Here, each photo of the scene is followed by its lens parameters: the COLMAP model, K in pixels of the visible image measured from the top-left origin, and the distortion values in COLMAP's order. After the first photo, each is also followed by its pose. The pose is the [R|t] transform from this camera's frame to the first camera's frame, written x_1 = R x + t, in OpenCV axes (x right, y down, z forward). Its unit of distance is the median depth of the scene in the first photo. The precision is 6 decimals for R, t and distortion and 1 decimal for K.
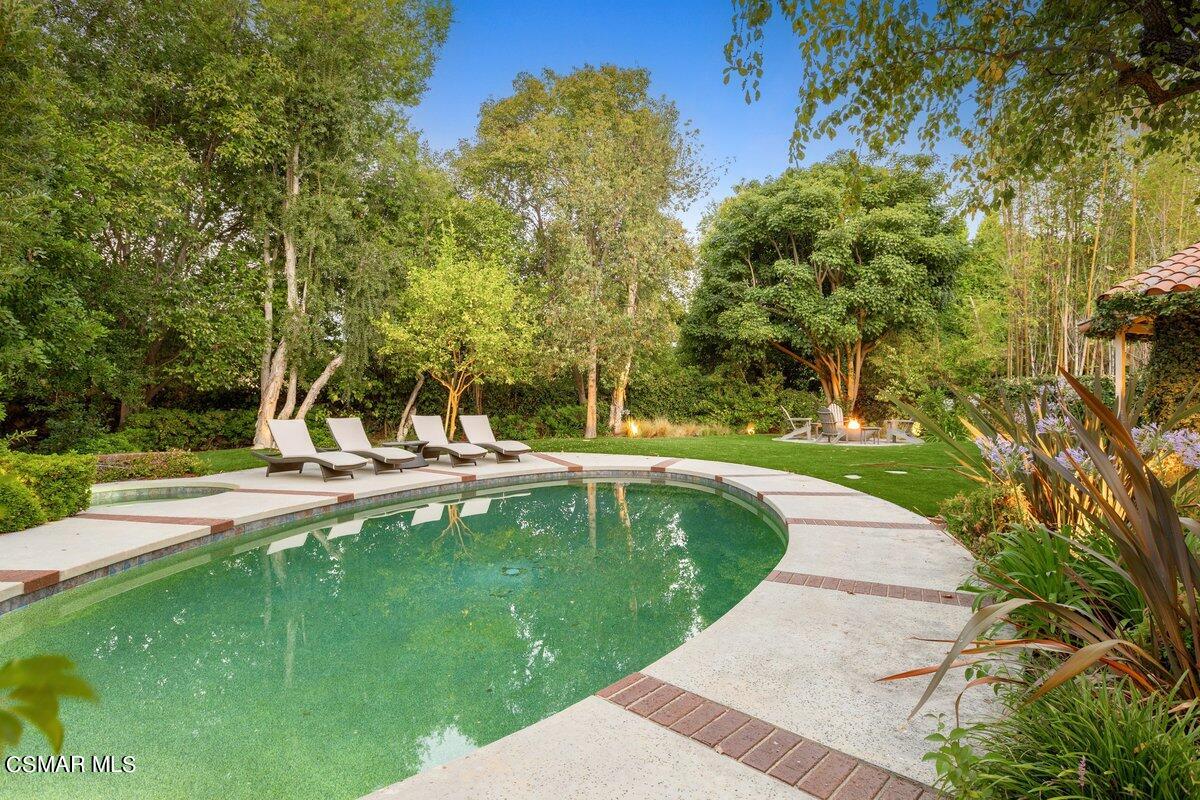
lens RADIAL K [[617.1, 0, 600.0], [0, 617.1, 400.0], [0, 0, 1]] dist [-0.000373, -0.000401]
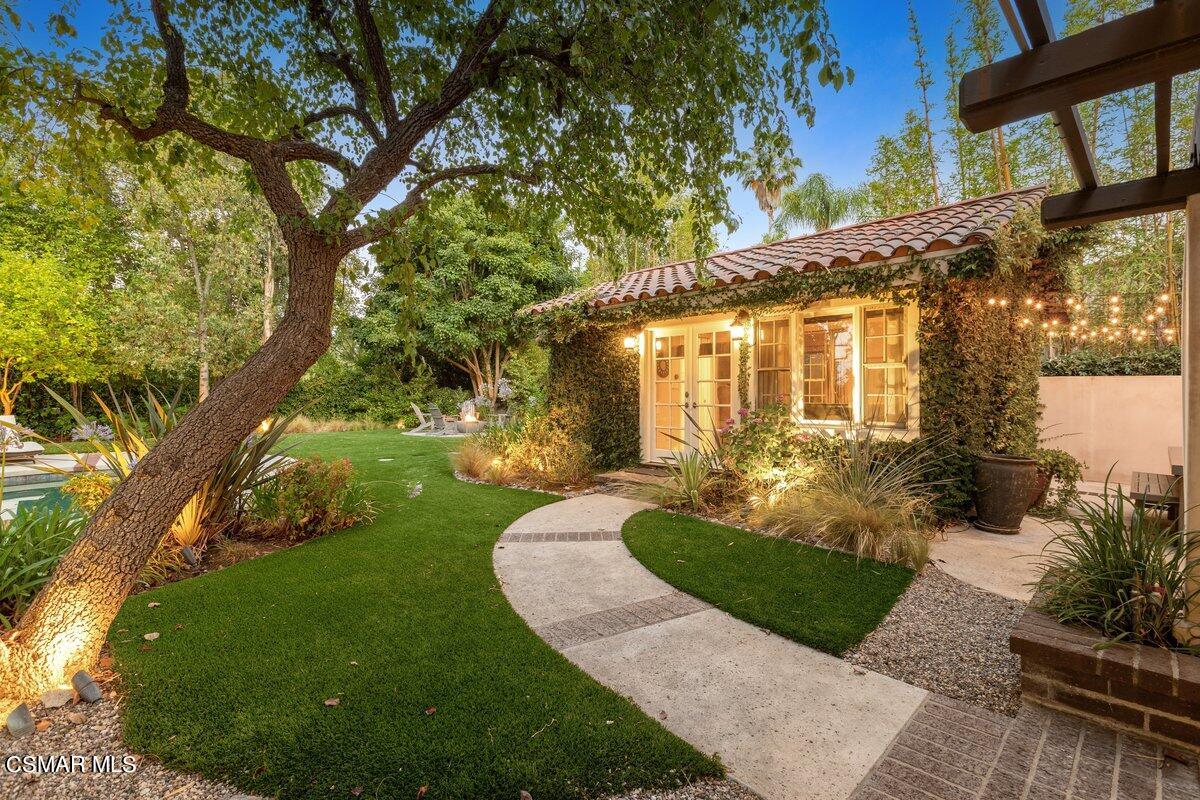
lens RADIAL K [[537.3, 0, 601.5], [0, 537.3, 397.8], [0, 0, 1]] dist [0.000833, -0.000459]
pose [[0.947475, -0.004898, 0.319794, 0.374656], [0.005237, 0.999986, -0.000202, 0.002507], [-0.319788, 0.001867, 0.947487, -0.048606]]
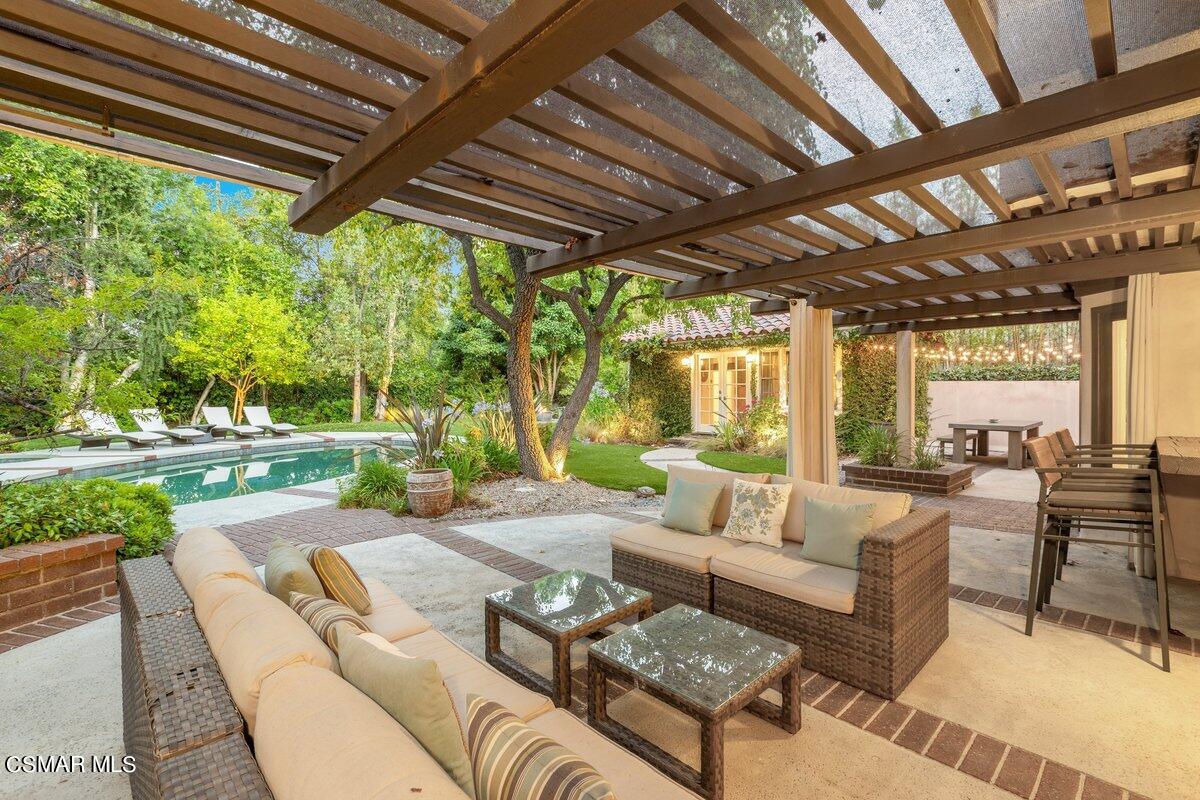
lens RADIAL K [[537.3, 0, 601.5], [0, 537.3, 397.8], [0, 0, 1]] dist [0.000833, -0.000459]
pose [[0.944941, -0.007657, 0.327152, 0.128413], [0.006354, 0.999967, 0.005051, 0.003360], [-0.327180, -0.002694, 0.944958, -0.379923]]
